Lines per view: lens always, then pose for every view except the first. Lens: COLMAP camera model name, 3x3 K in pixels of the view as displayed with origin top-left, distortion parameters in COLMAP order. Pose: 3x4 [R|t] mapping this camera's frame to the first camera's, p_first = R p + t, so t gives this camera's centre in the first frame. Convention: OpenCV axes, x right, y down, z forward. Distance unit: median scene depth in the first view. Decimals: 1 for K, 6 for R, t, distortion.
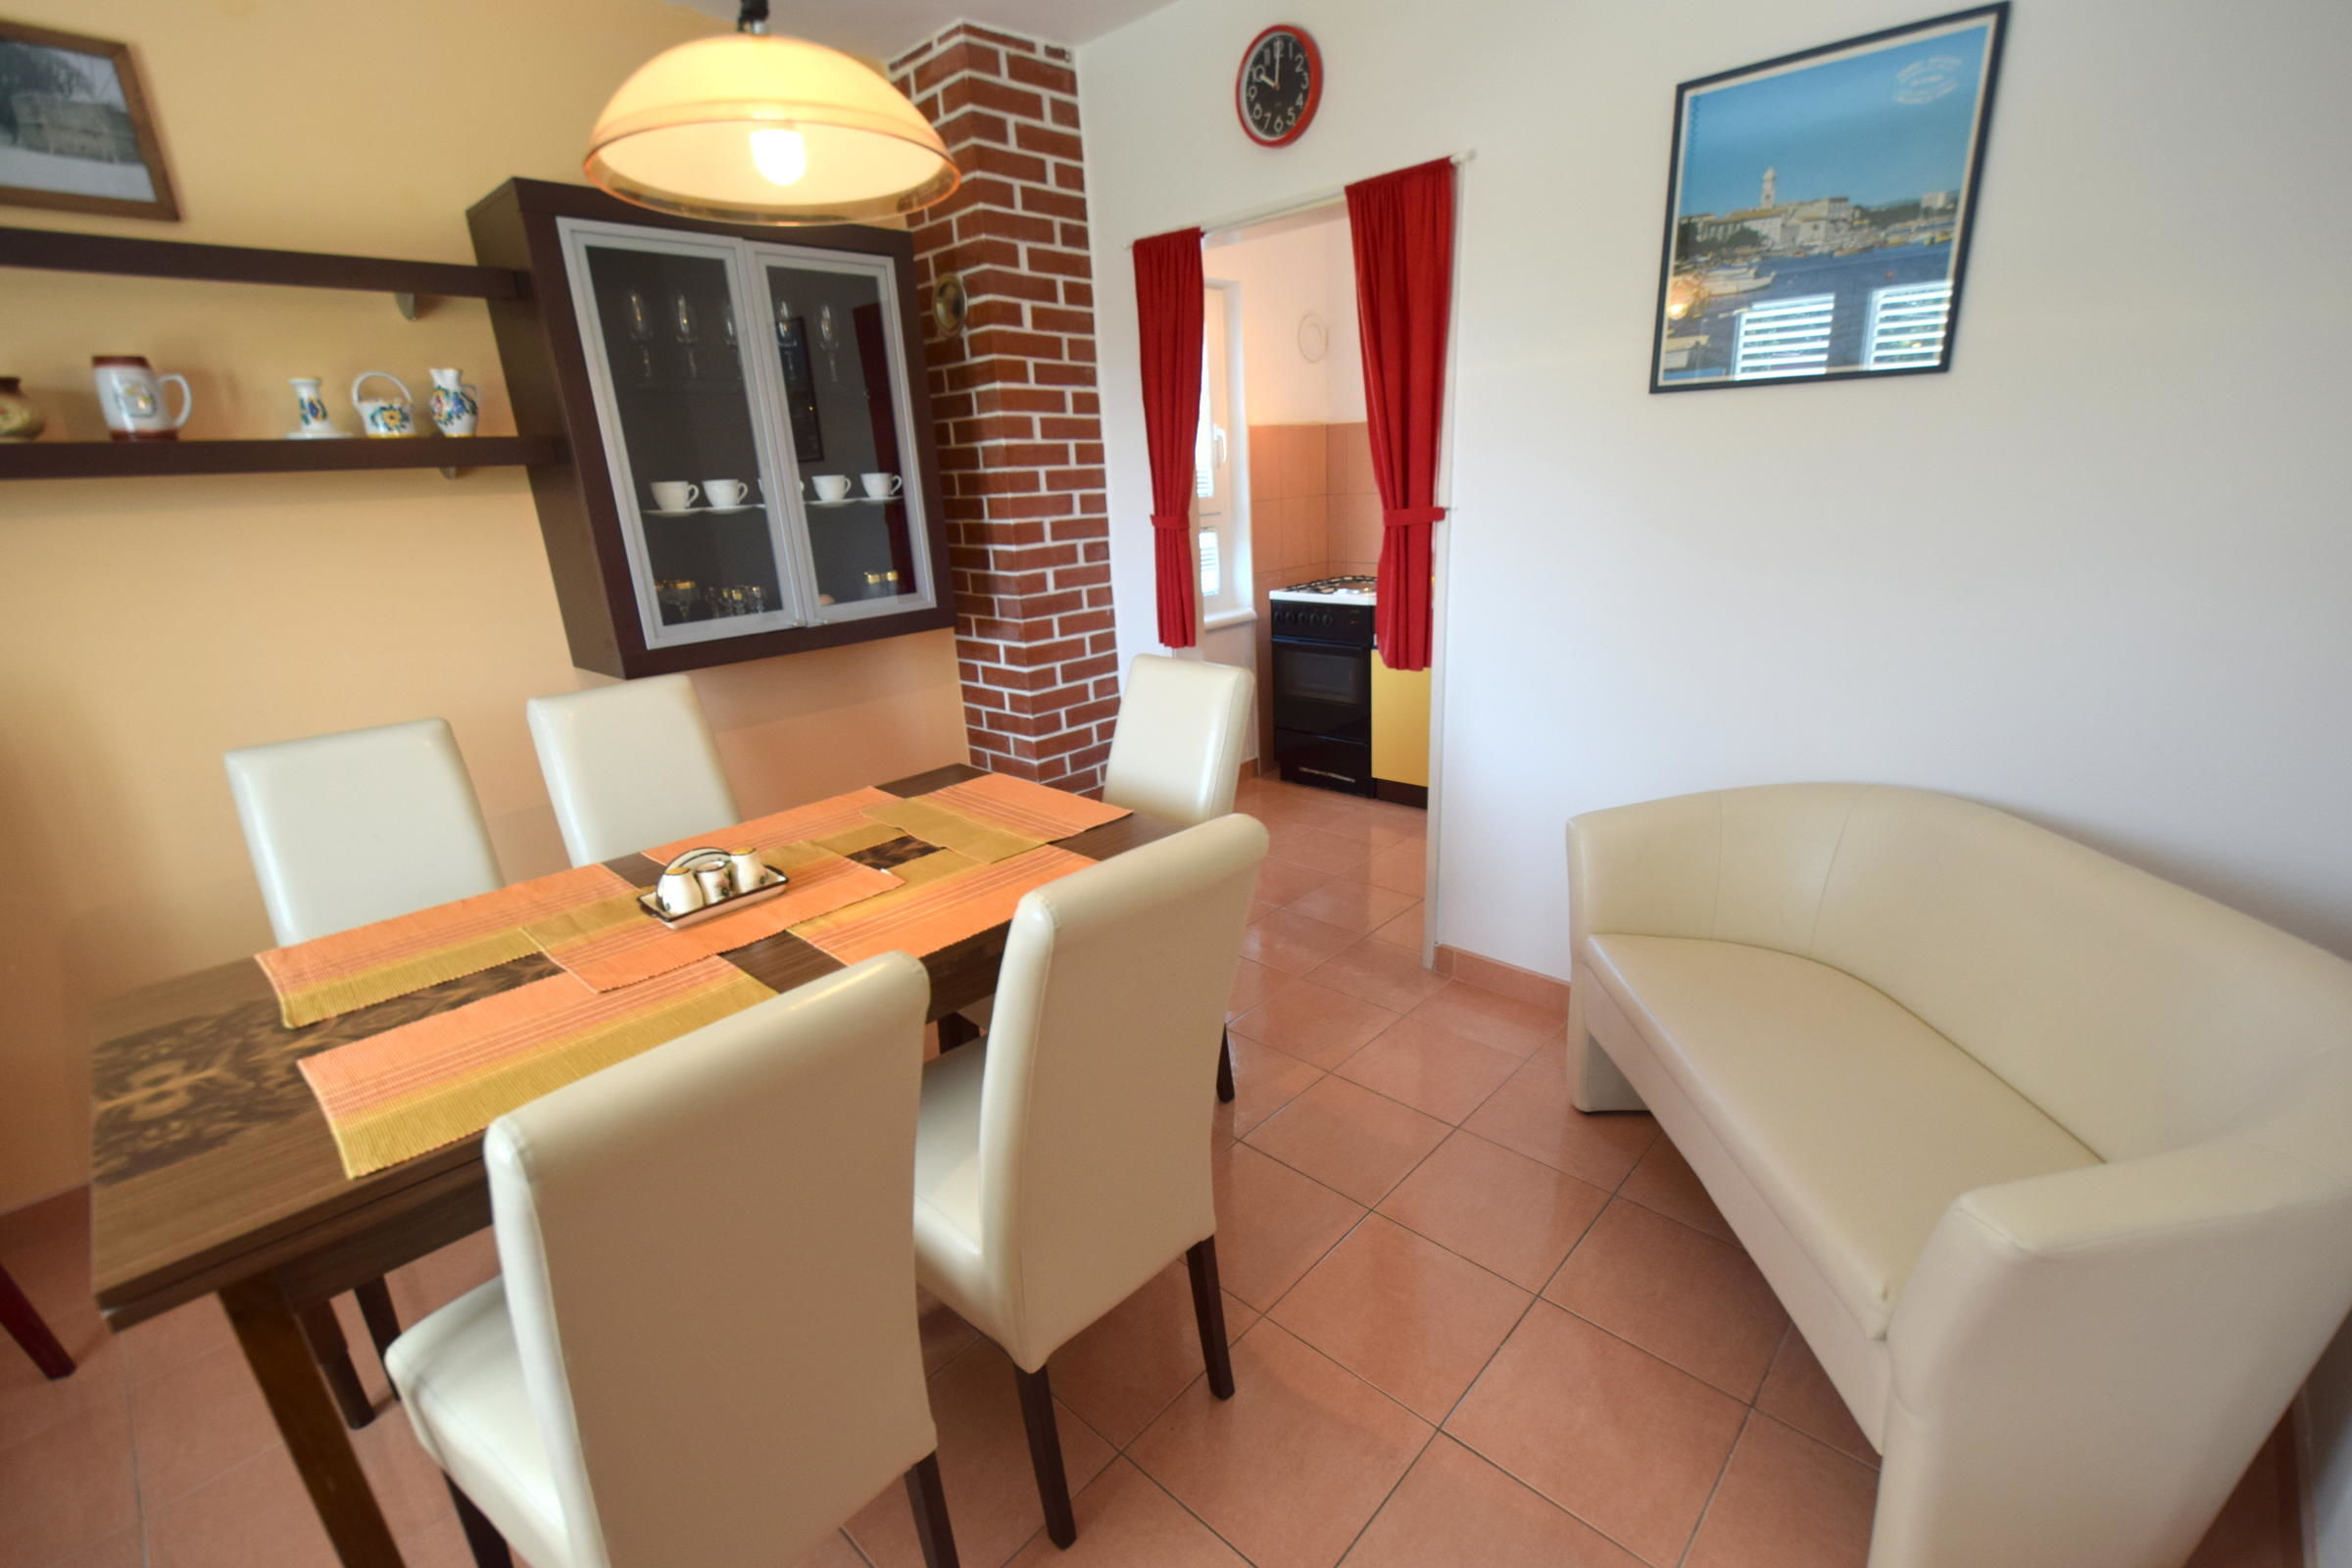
lens RADIAL K [[1022.0, 0, 1185.9], [0, 1022.0, 812.3], [0, 0, 1]] dist [0.007445, -0.009330]
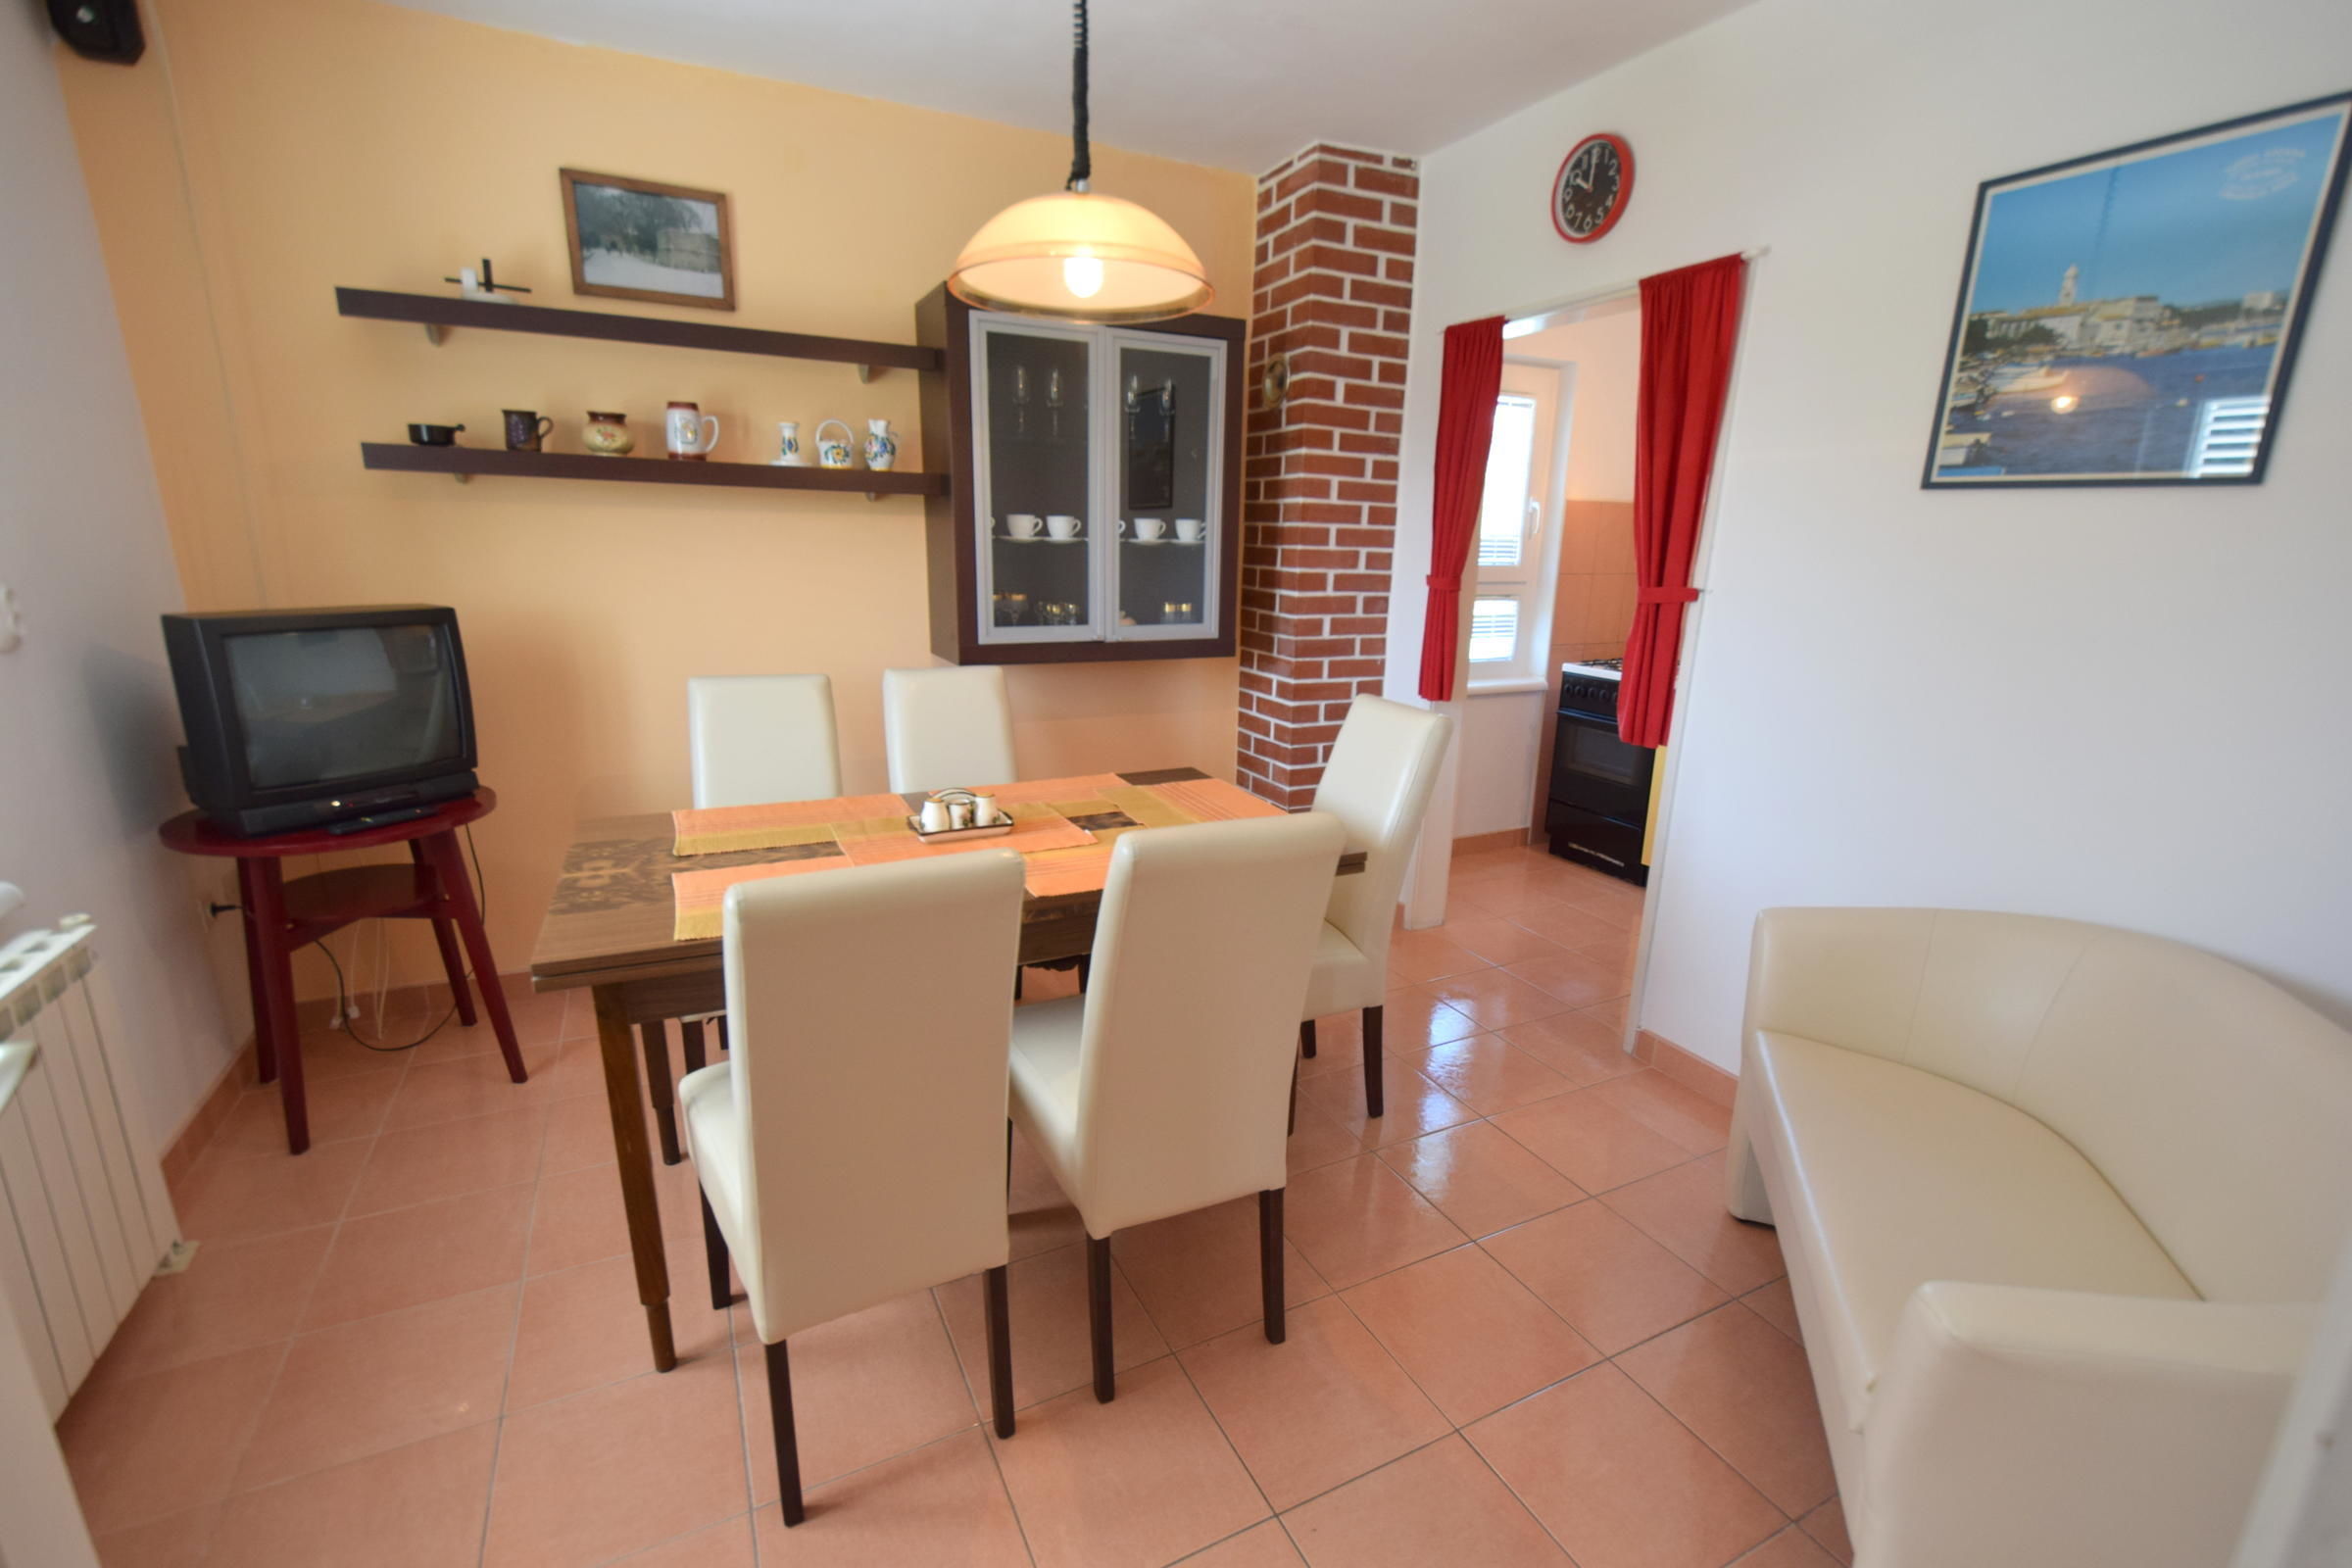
lens RADIAL K [[1022.0, 0, 1185.9], [0, 1022.0, 812.3], [0, 0, 1]] dist [0.007445, -0.009330]
pose [[0.934631, 0.157058, -0.319058, 0.140938], [-0.174313, 0.984345, -0.026074, 0.031711], [0.309968, 0.079986, 0.947376, -0.090223]]
